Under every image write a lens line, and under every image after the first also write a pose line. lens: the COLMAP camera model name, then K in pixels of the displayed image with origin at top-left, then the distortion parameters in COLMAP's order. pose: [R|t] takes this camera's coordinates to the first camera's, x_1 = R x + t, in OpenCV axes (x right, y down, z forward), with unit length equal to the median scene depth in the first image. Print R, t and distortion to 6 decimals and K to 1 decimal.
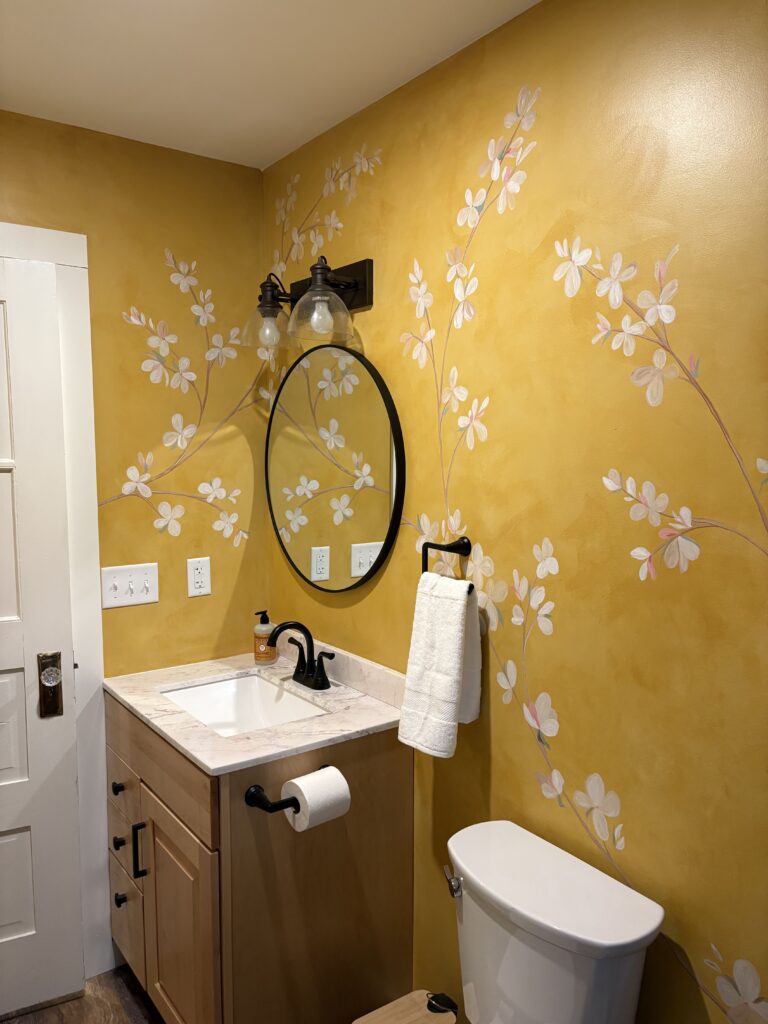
lens RADIAL K [[770.8, 0, 381.5], [0, 770.8, 516.1], [0, 0, 1]] dist [0.044043, -0.052362]
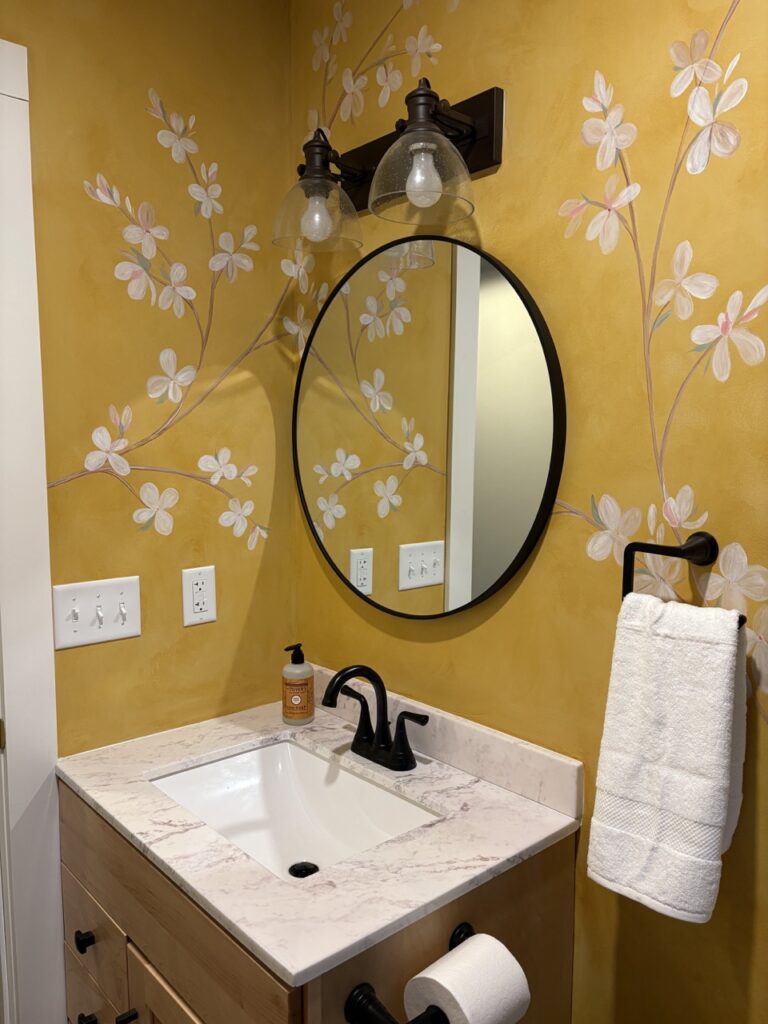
lens RADIAL K [[770.8, 0, 374.0], [0, 770.8, 516.6], [0, 0, 1]] dist [0.044043, -0.052362]
pose [[0.996318, -0.005791, 0.085537, -0.156143], [0.005510, 0.999979, 0.003526, 0.009417], [-0.085555, -0.003042, 0.996329, 0.351134]]
